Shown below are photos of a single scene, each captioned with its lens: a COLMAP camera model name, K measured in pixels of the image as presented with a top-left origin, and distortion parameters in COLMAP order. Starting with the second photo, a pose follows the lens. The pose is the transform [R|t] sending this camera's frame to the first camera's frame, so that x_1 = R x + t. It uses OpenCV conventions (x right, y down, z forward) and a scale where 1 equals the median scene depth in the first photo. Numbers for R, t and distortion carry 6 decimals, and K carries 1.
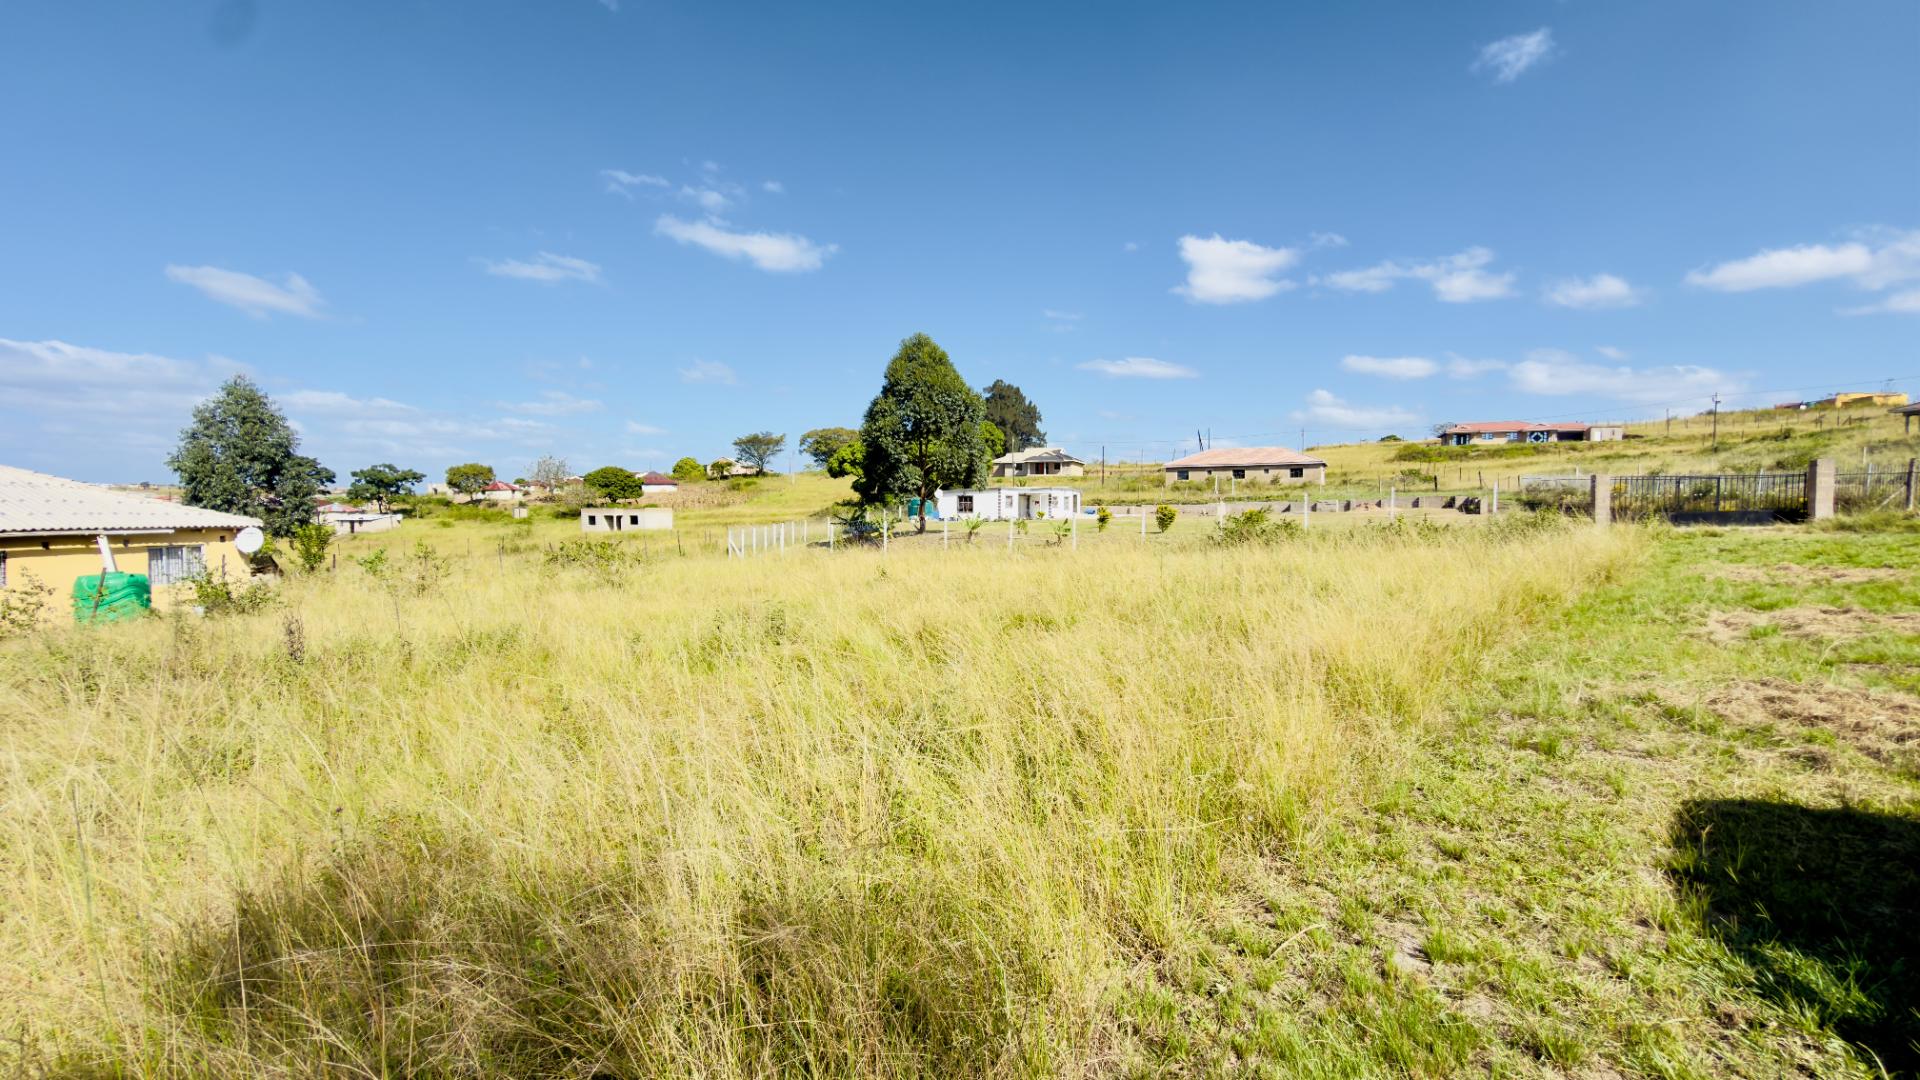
lens RADIAL K [[767.9, 0, 967.2], [0, 767.9, 510.2], [0, 0, 1]] dist [0.001752, -0.000250]
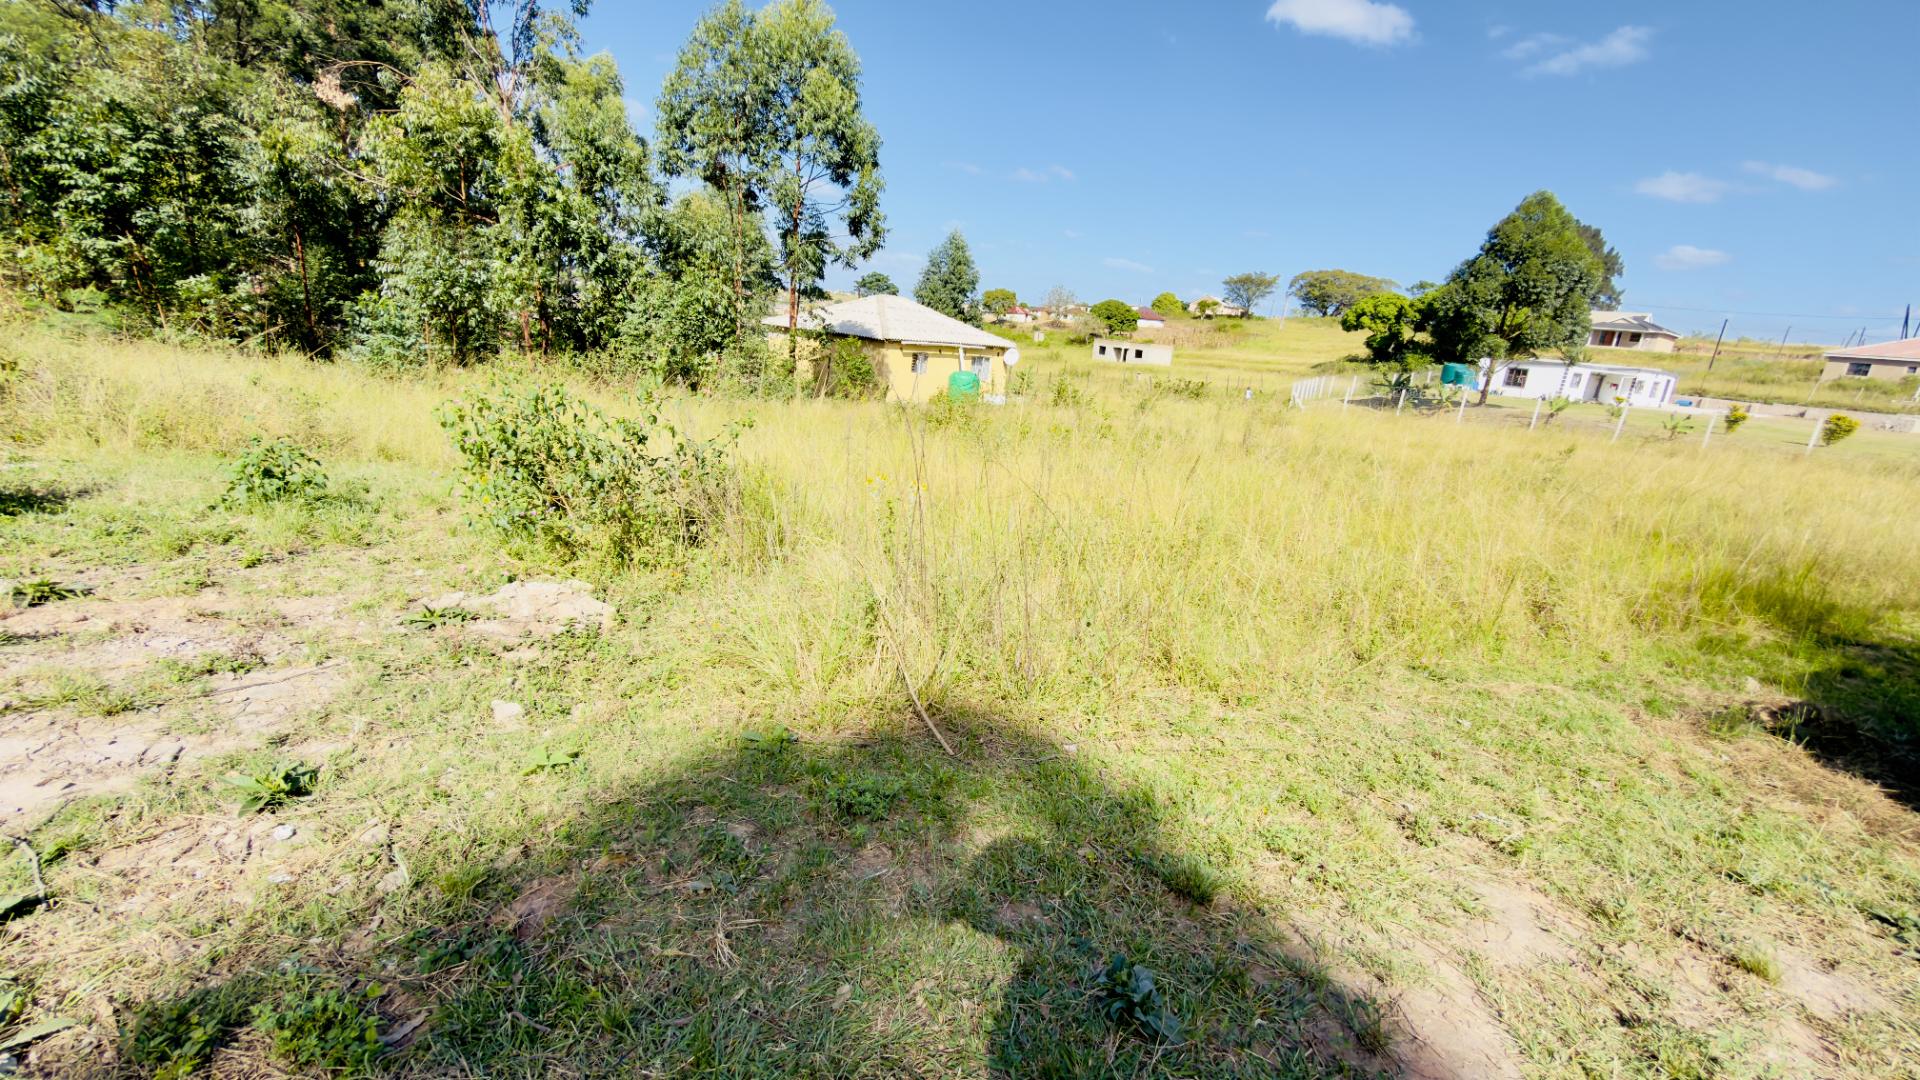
lens RADIAL K [[767.9, 0, 961.6], [0, 767.9, 539.8], [0, 0, 1]] dist [0.001752, -0.000250]
pose [[0.844621, 0.222443, -0.486964, -0.050733], [-0.097166, 0.958181, 0.269161, -0.003482], [0.526473, -0.180022, 0.830914, -0.100068]]
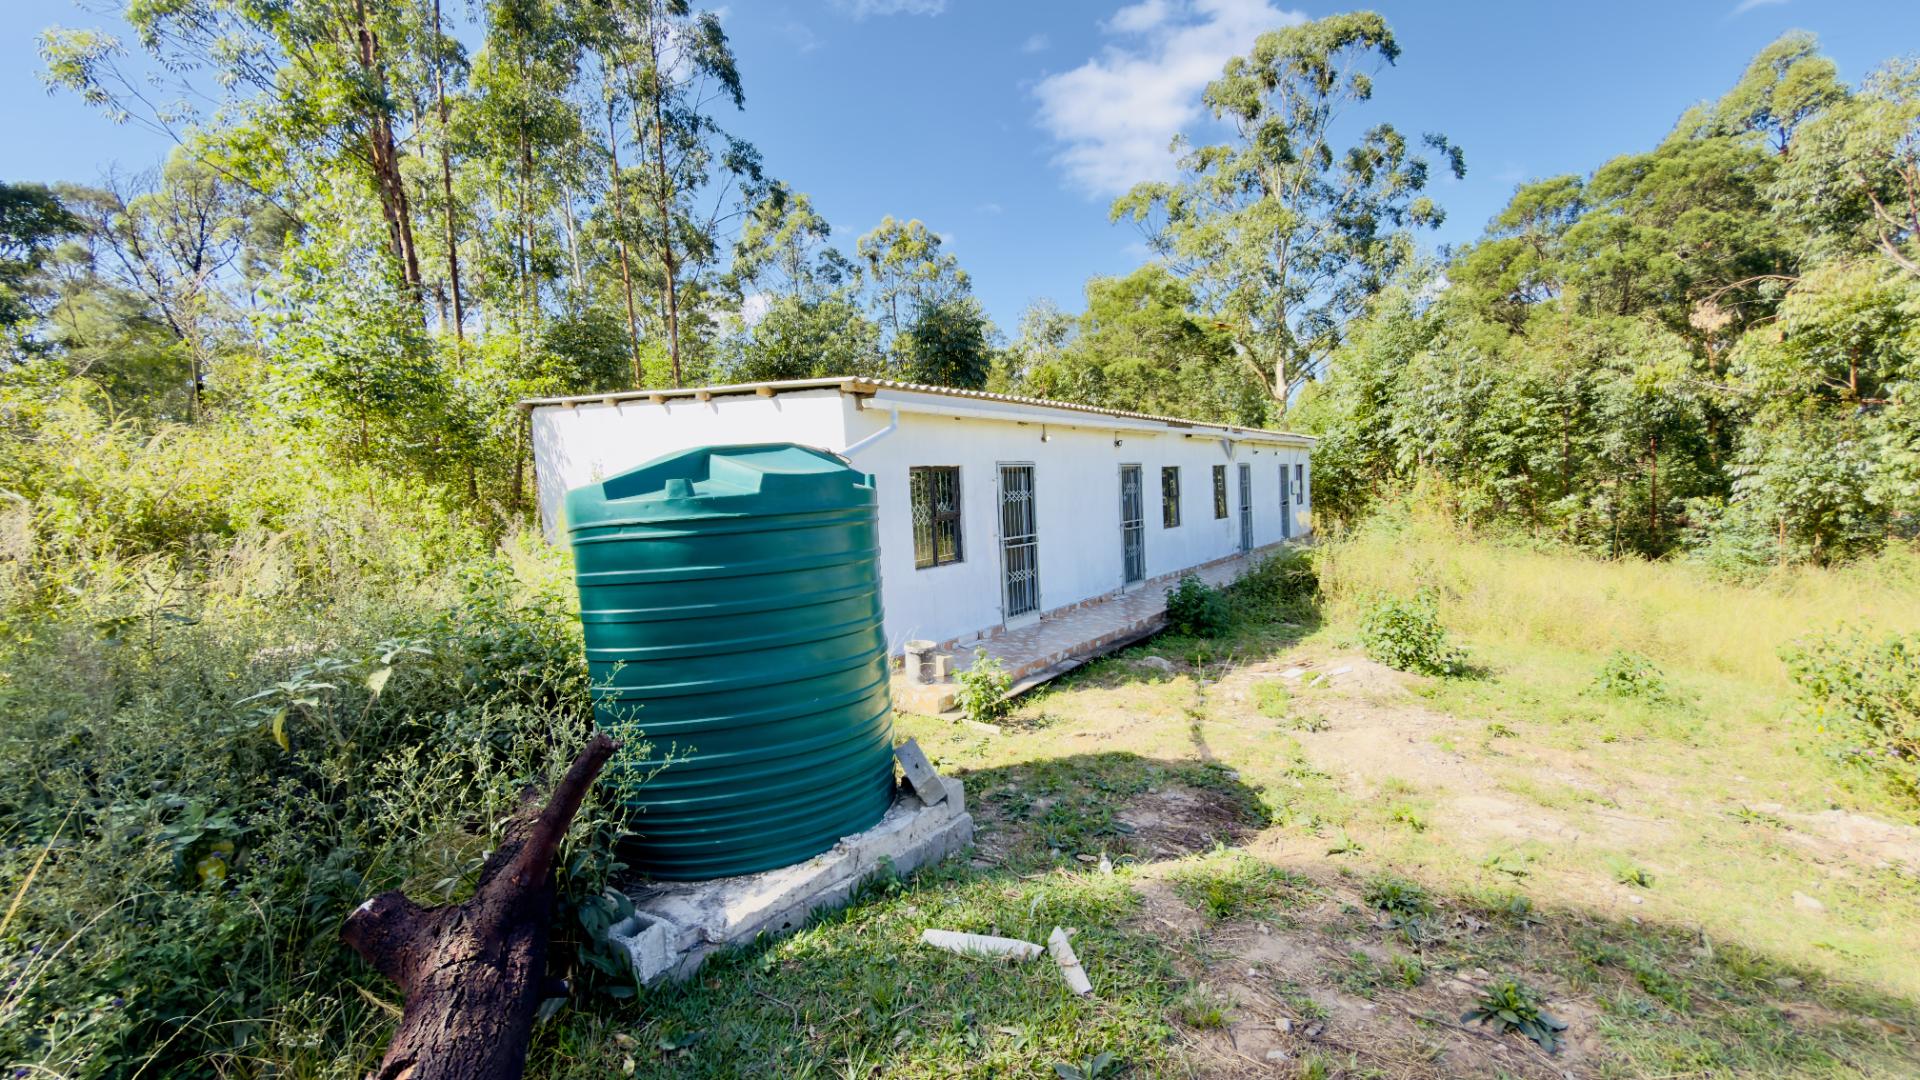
lens RADIAL K [[767.9, 0, 962.1], [0, 767.9, 539.3], [0, 0, 1]] dist [0.001752, -0.000250]
pose [[-0.381186, 0.091690, -0.919940, -0.024748], [0.052073, 0.995619, 0.077656, -0.011952], [0.923031, -0.018303, -0.384291, -0.111439]]
